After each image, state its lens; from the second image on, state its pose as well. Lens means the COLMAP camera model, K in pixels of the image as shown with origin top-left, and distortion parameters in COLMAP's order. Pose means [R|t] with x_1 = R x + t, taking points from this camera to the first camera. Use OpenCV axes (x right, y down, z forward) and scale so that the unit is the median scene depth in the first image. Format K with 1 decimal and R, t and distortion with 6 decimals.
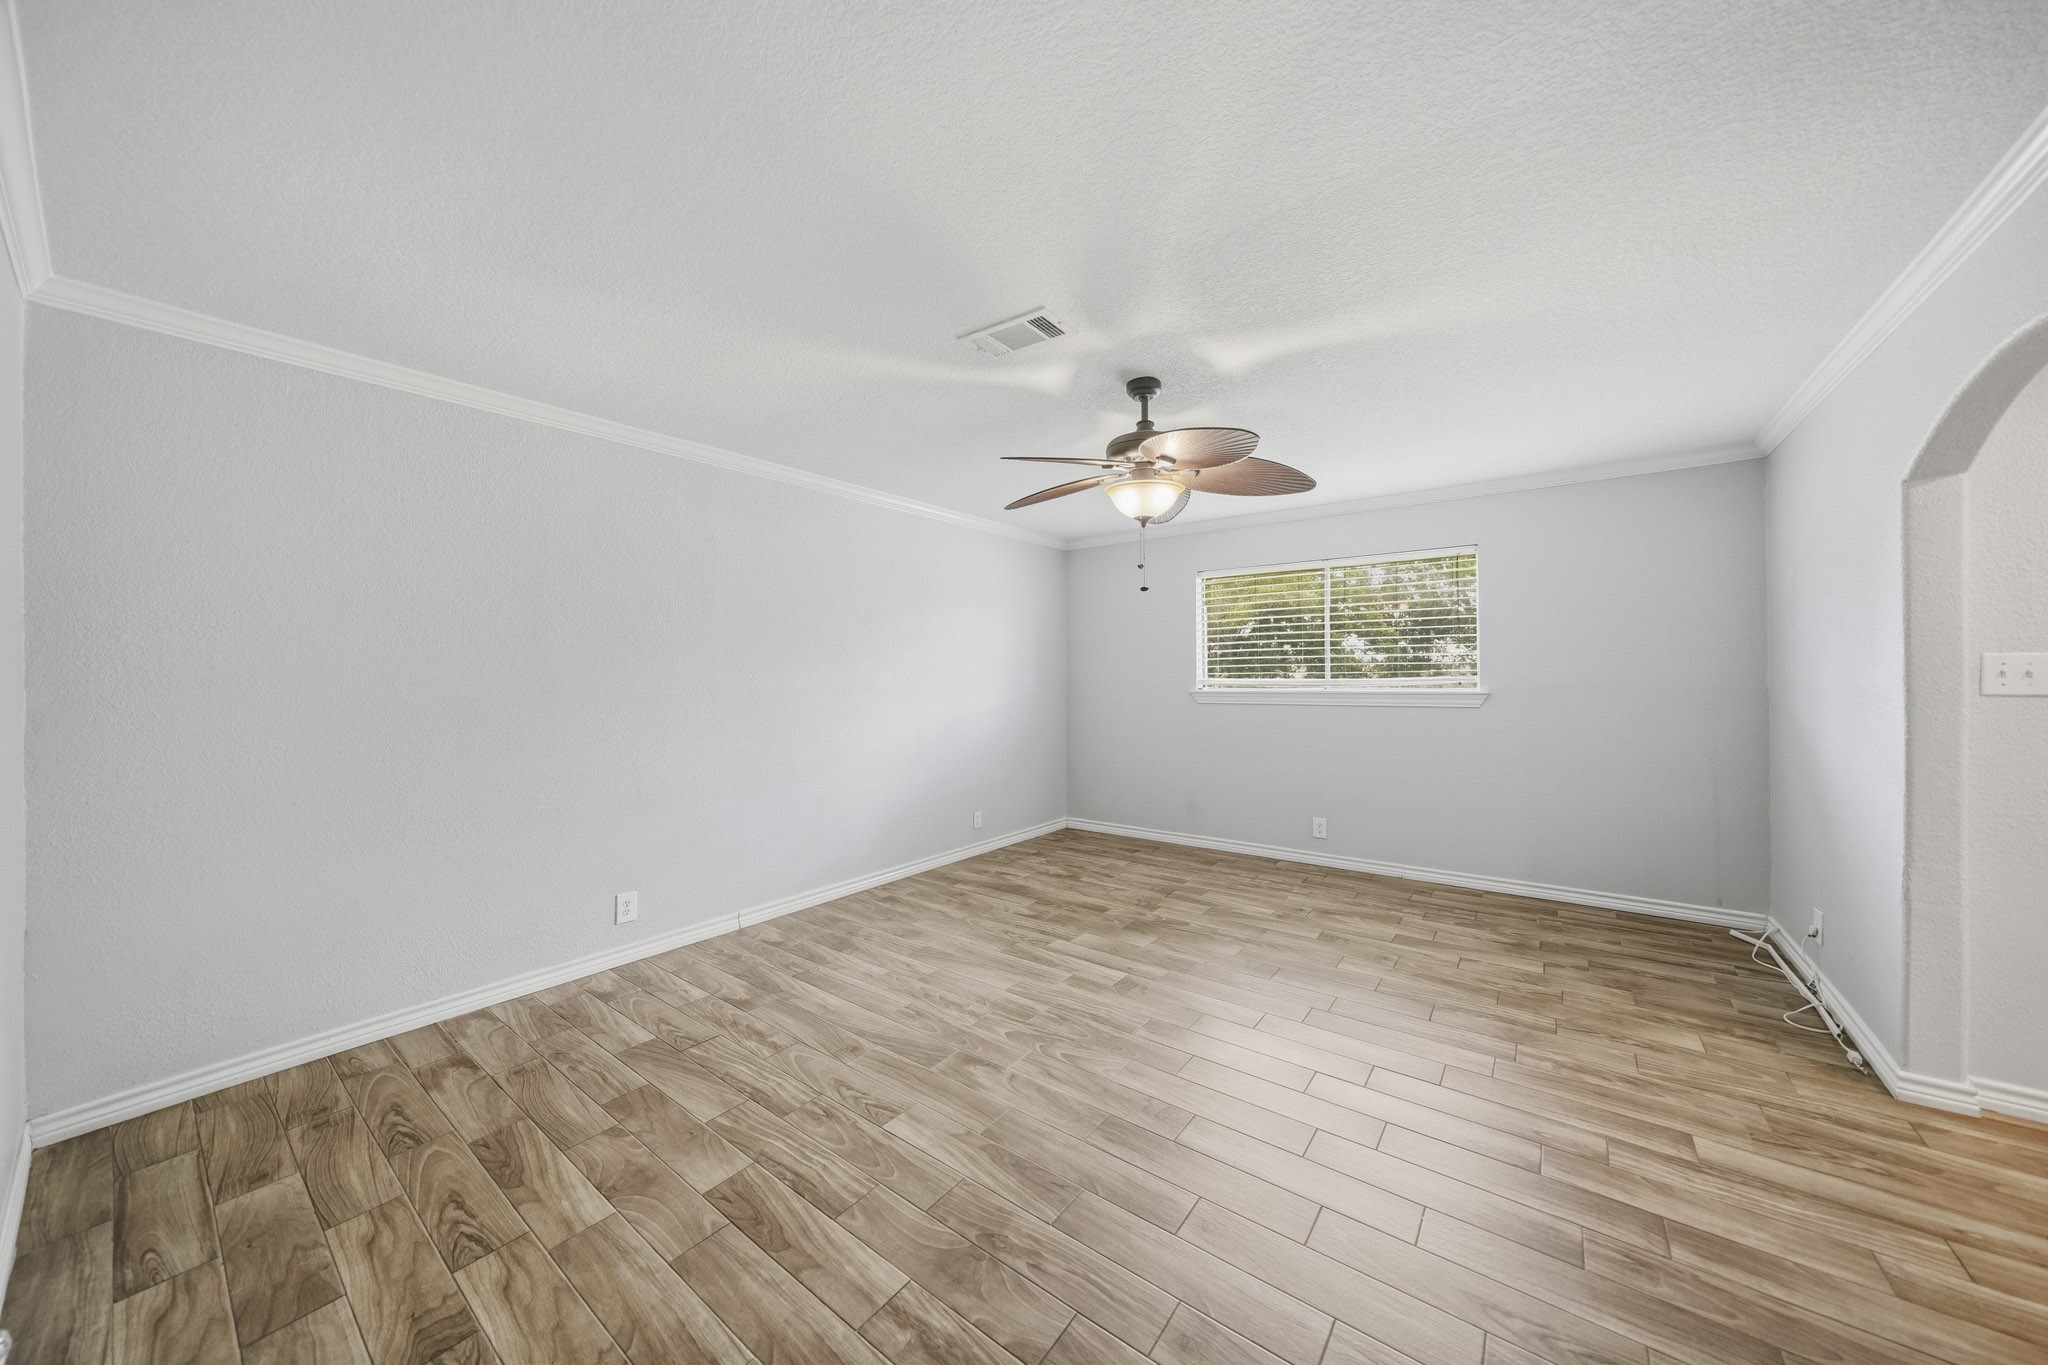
lens RADIAL K [[720.6, 0, 1015.0], [0, 720.6, 674.9], [0, 0, 1]] dist [-0.000910, 0.000112]
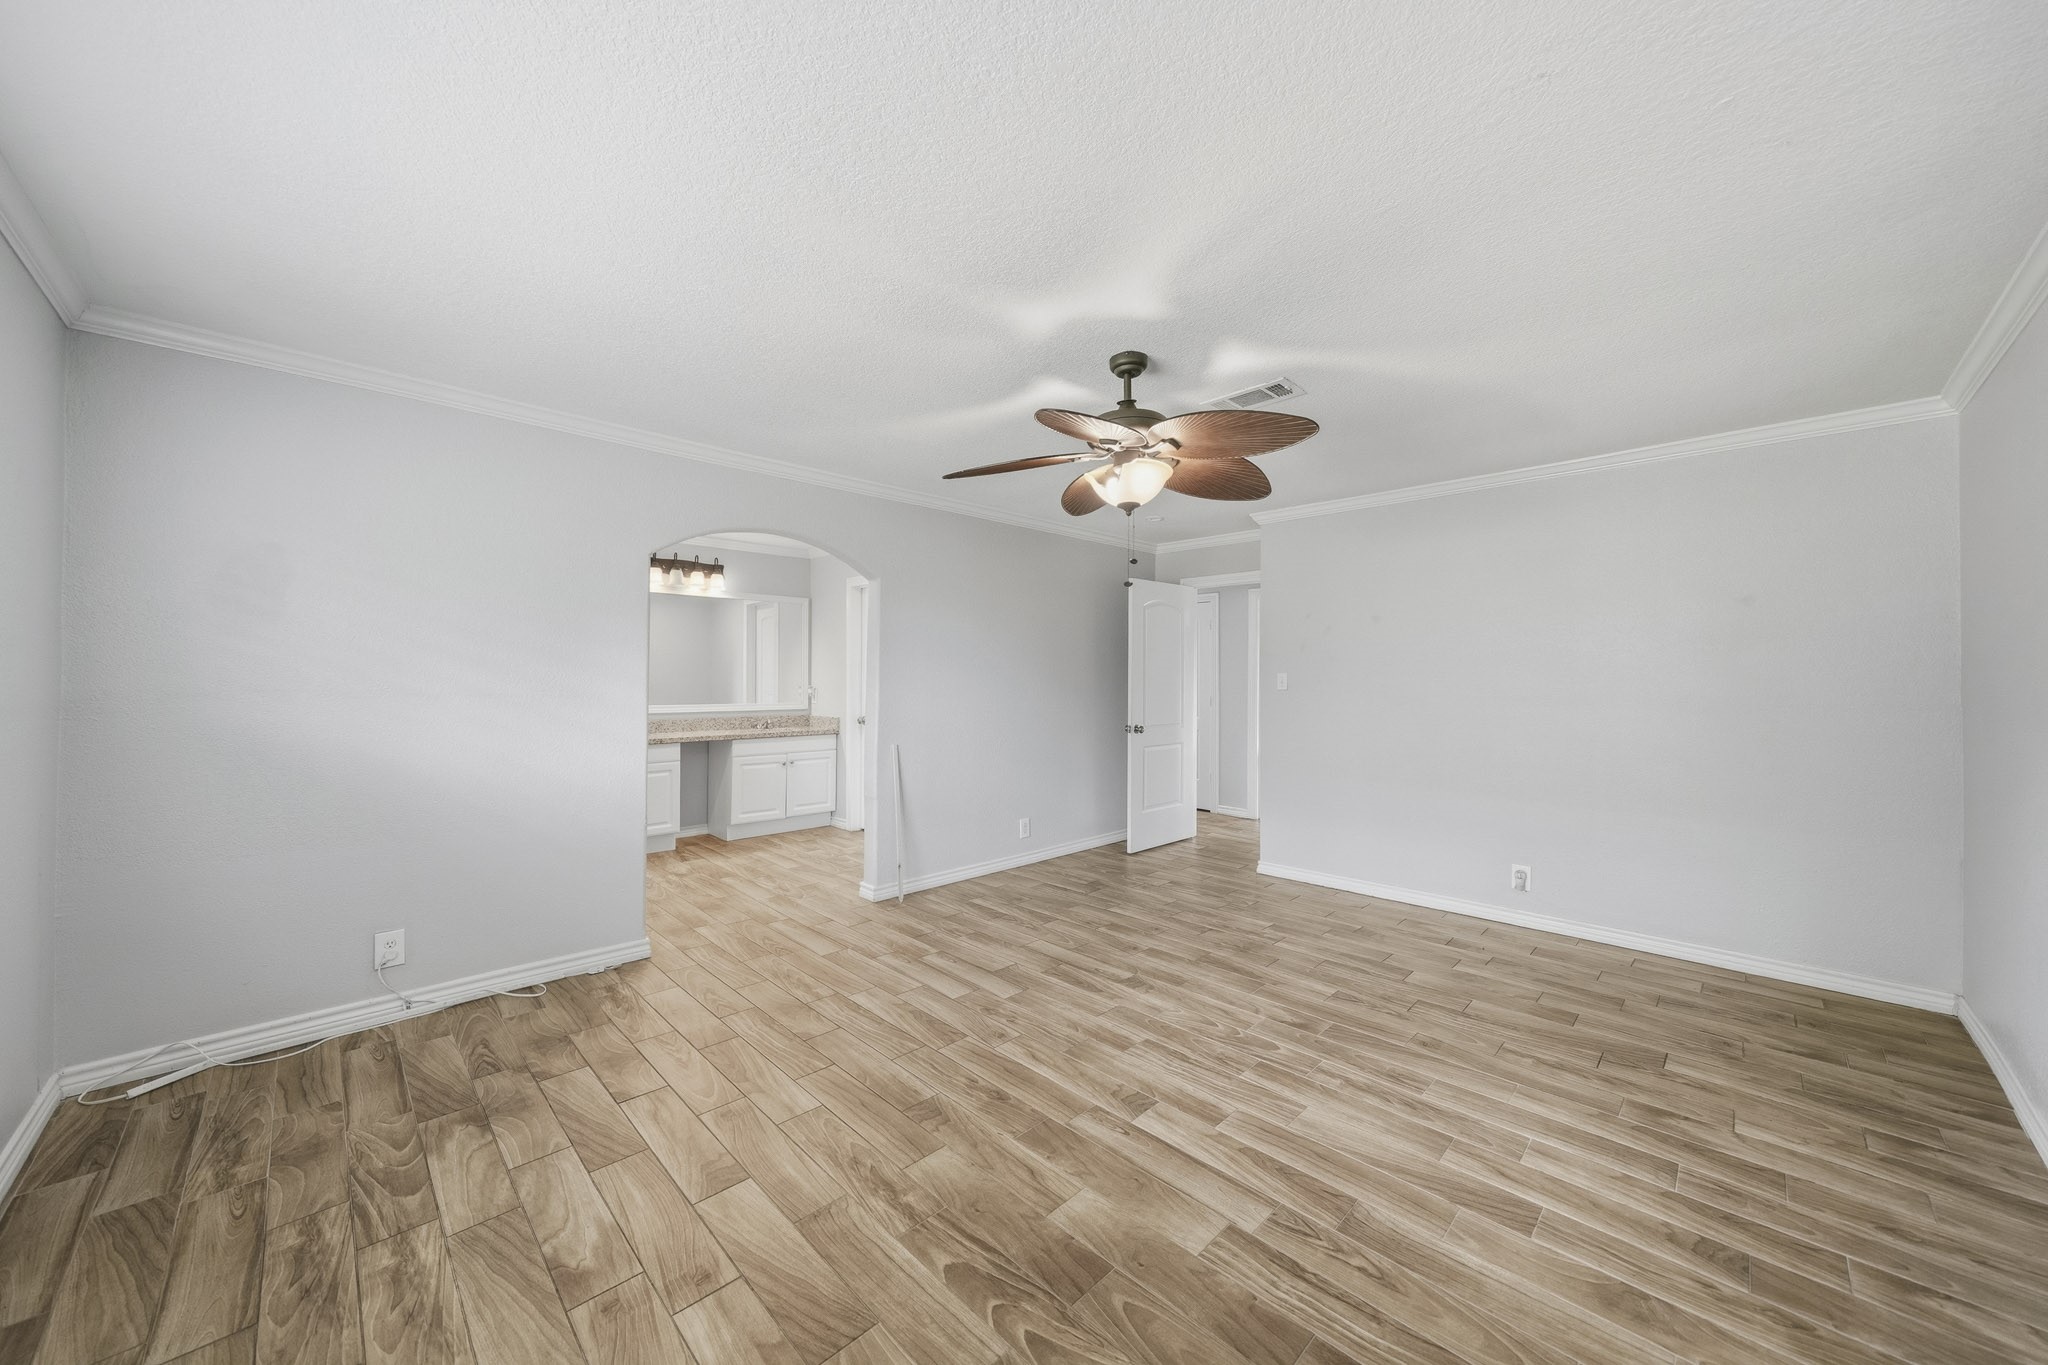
lens RADIAL K [[720.6, 0, 1015.1], [0, 720.6, 673.3], [0, 0, 1]] dist [-0.000910, 0.000112]
pose [[-0.989613, -0.000649, 0.143758, 0.172956], [-0.001789, 0.999968, -0.007802, -0.001919], [-0.143748, -0.007978, -0.989582, 1.736585]]
